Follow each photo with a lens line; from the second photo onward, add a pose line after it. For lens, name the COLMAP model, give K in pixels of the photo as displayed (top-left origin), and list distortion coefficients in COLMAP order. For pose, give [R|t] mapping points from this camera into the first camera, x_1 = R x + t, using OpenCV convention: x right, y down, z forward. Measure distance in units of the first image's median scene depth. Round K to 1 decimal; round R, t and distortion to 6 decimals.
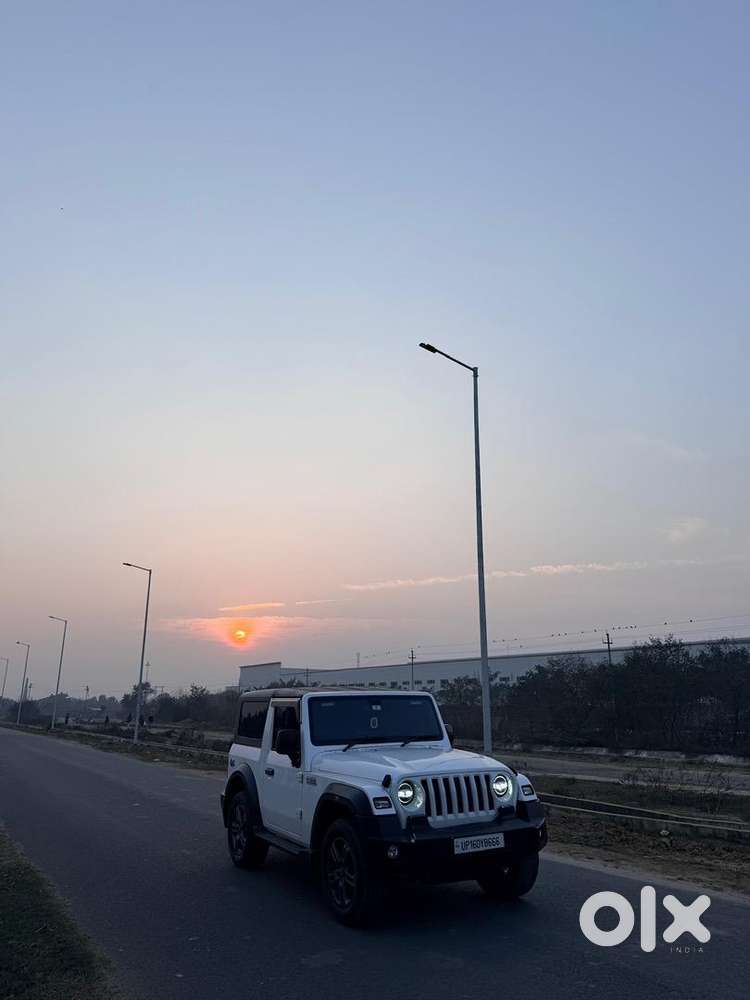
lens RADIAL K [[689.0, 0, 376.1], [0, 689.0, 498.6], [0, 0, 1]] dist [0.051054, -0.020971]
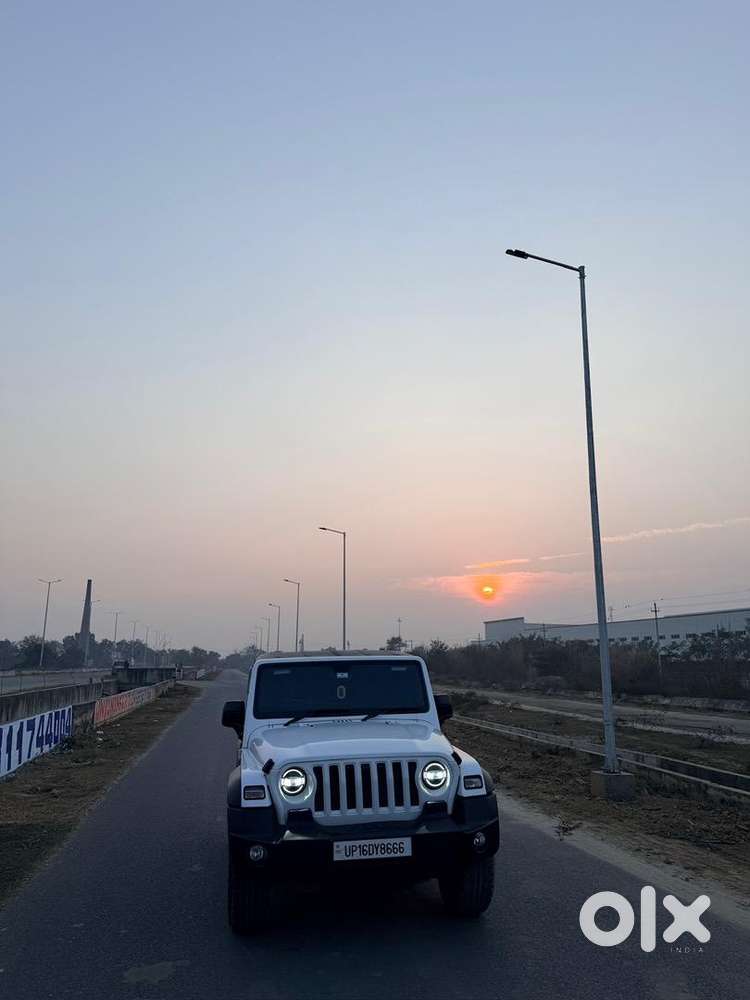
lens RADIAL K [[689.0, 0, 374.4], [0, 689.0, 507.8], [0, 0, 1]] dist [0.051054, -0.020971]
pose [[0.941681, -0.075735, -0.327874, 0.403496], [0.099853, 0.993349, 0.057334, 0.061929], [0.321352, -0.086729, 0.942980, 0.270324]]
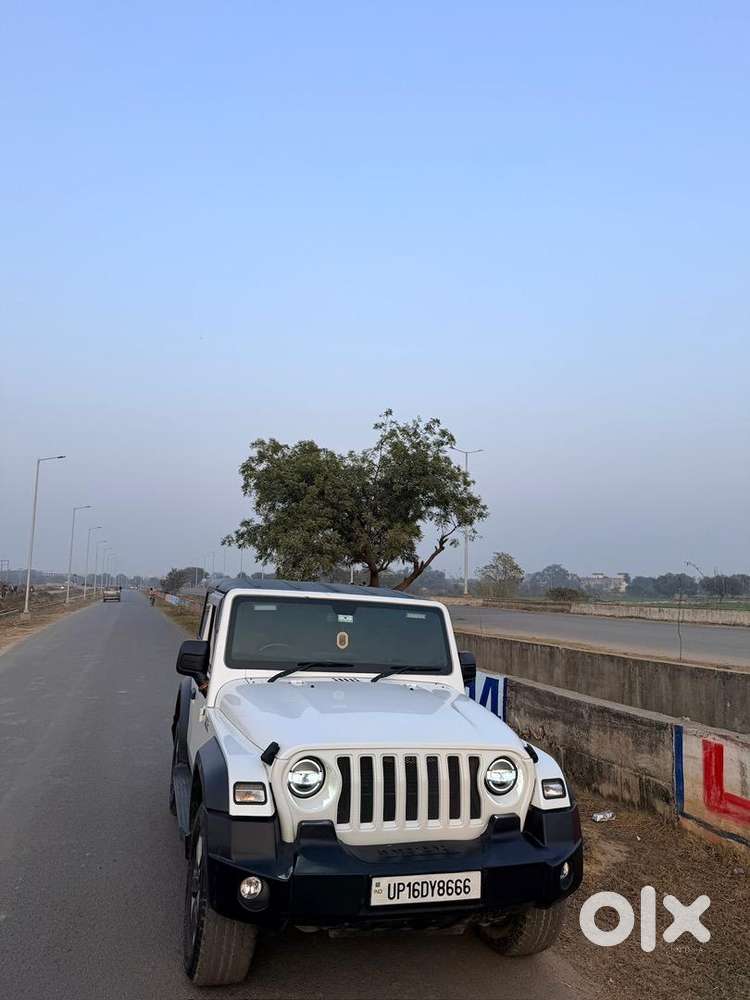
lens RADIAL K [[689.0, 0, 369.2], [0, 689.0, 506.2], [0, 0, 1]] dist [0.051054, -0.020971]
pose [[0.973990, 0.051226, -0.220723, 0.191606], [-0.015654, 0.986995, 0.159990, 0.115616], [0.226048, -0.152374, 0.962125, 0.485633]]
